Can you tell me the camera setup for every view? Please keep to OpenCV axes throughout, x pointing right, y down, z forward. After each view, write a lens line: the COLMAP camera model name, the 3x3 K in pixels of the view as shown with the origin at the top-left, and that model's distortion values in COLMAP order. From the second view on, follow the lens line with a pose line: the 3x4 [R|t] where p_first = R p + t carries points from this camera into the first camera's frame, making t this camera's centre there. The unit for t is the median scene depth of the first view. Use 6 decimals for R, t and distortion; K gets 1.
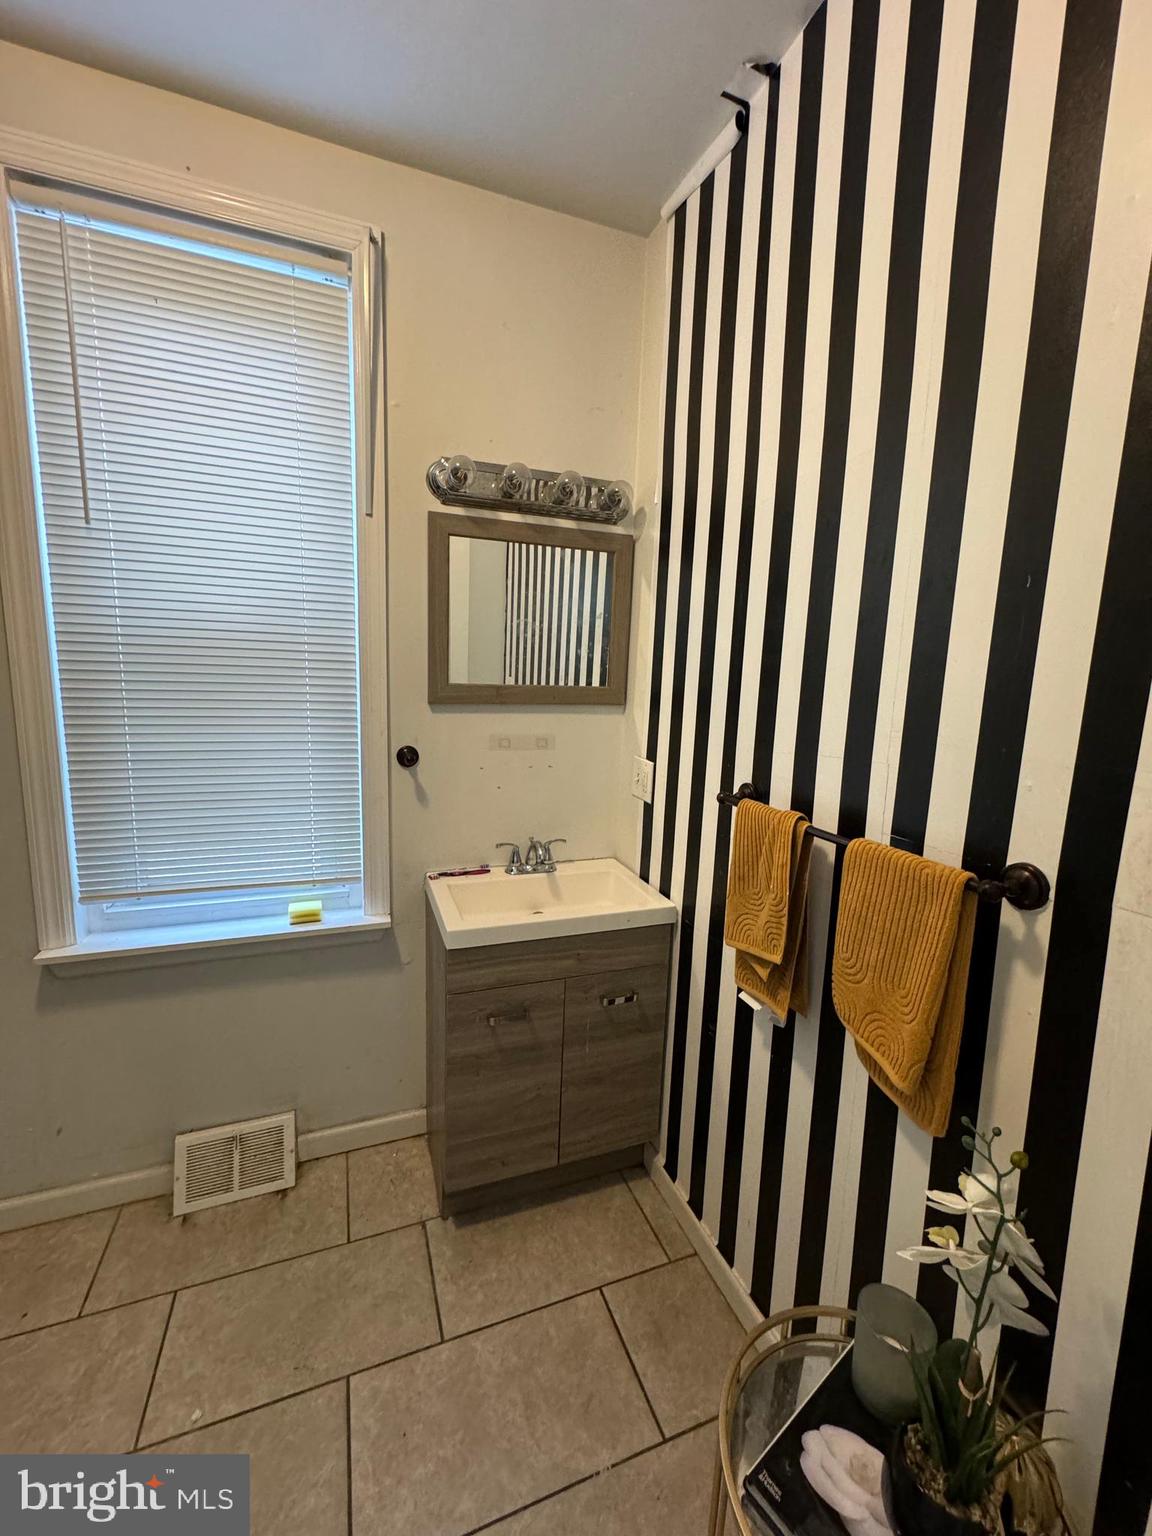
lens RADIAL K [[611.3, 0, 577.7], [0, 611.3, 766.6], [0, 0, 1]] dist [-0.002385, -0.000265]
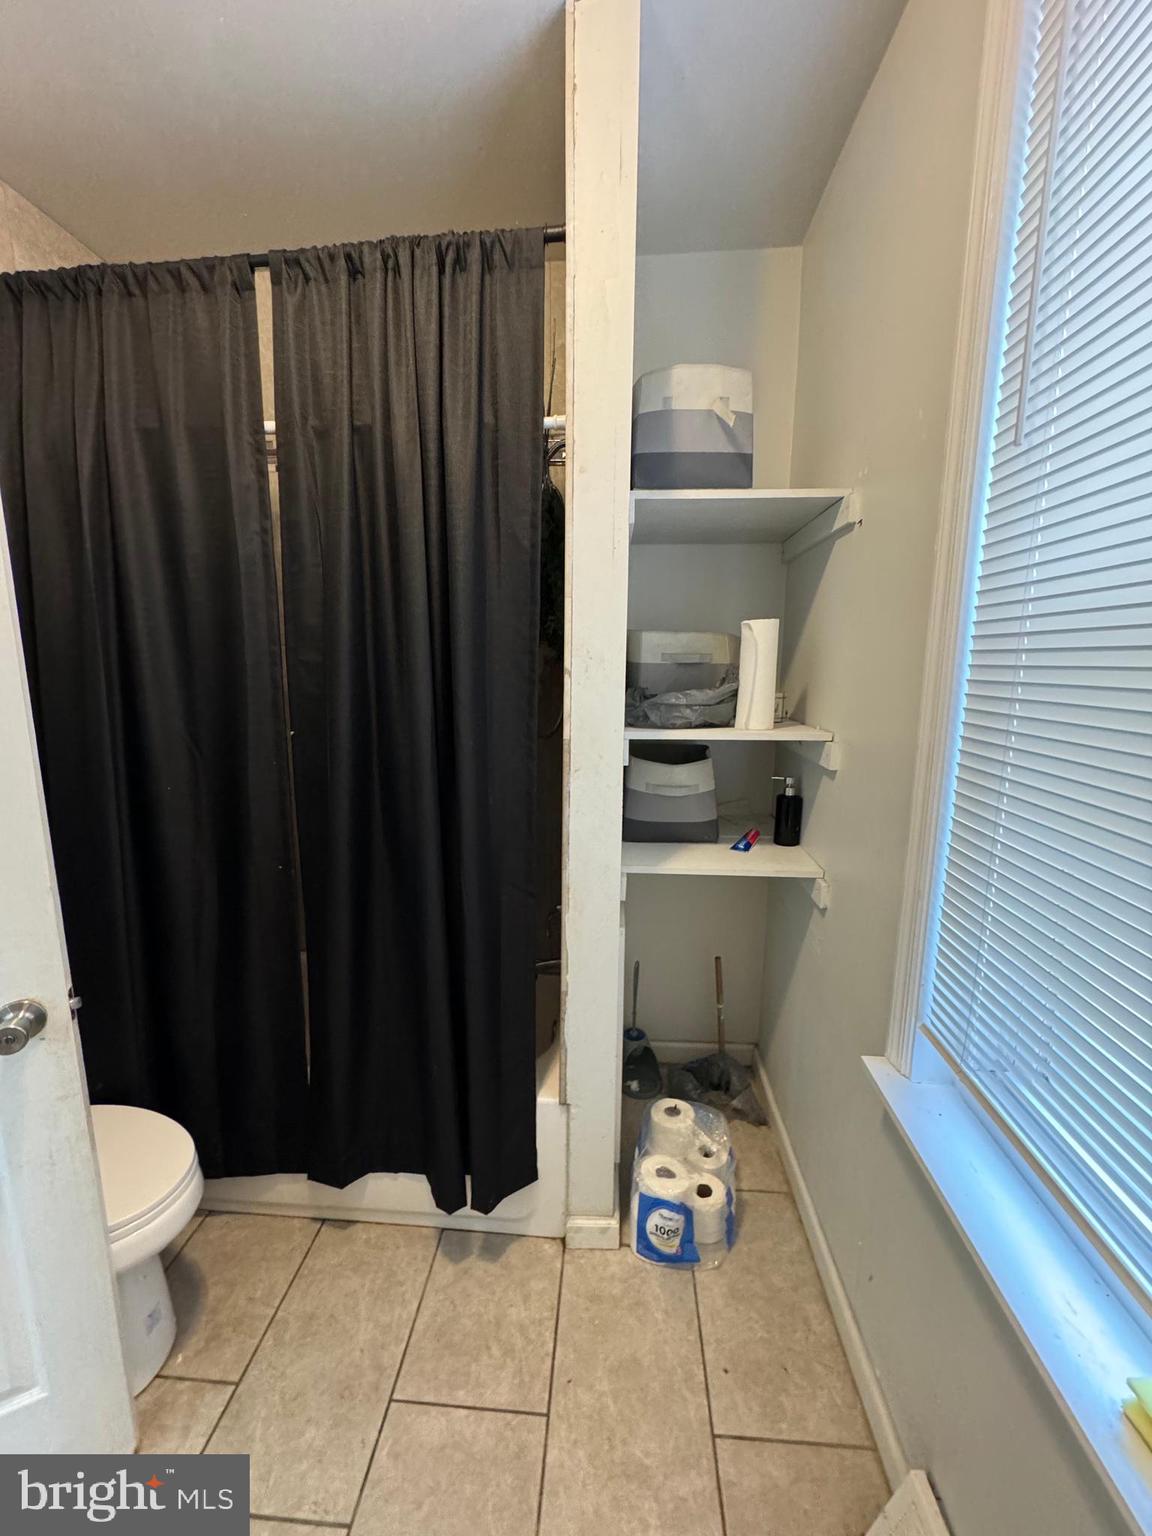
lens RADIAL K [[611.3, 0, 577.7], [0, 611.3, 766.6], [0, 0, 1]] dist [-0.002385, -0.000265]
pose [[-0.418390, 0.121717, -0.900075, -0.082985], [-0.155108, 0.966848, 0.202847, -0.186692], [0.894925, 0.224478, -0.385640, 1.072576]]
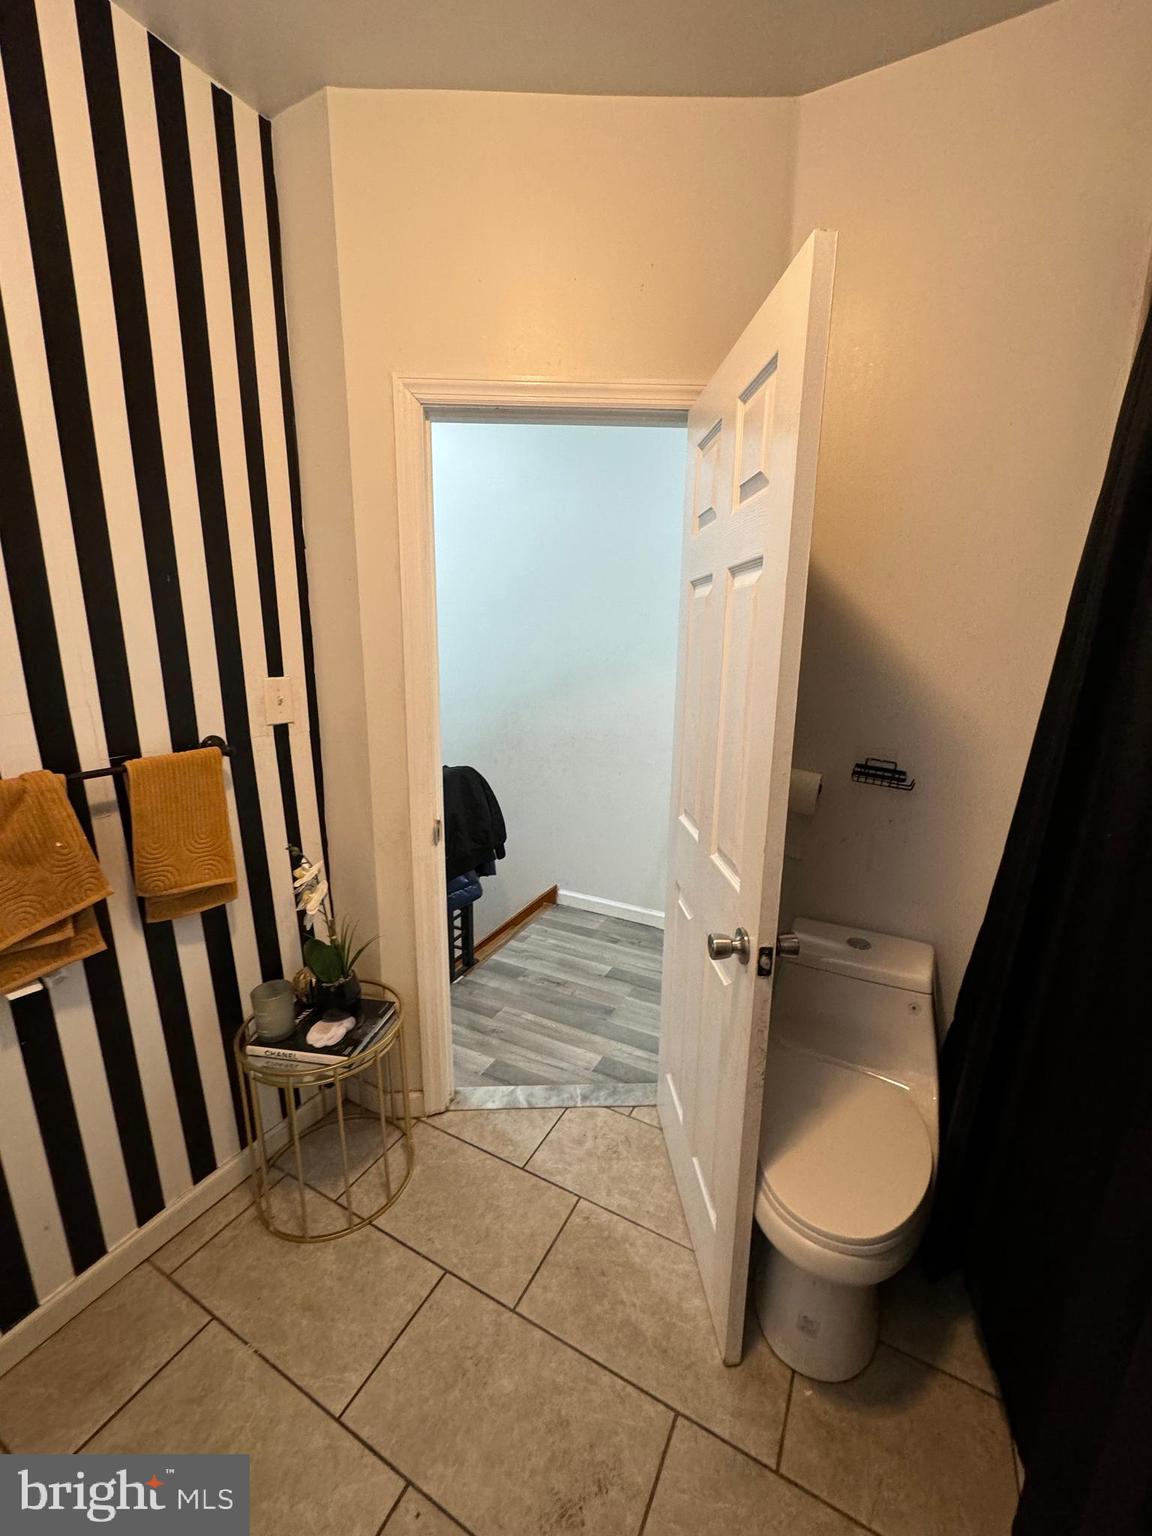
lens RADIAL K [[611.3, 0, 577.7], [0, 611.3, 766.6], [0, 0, 1]] dist [-0.002385, -0.000265]
pose [[-0.651455, -0.192347, 0.733899, -0.916520], [0.088635, 0.941409, 0.325411, -0.172603], [-0.753492, 0.277040, -0.596237, 0.859615]]
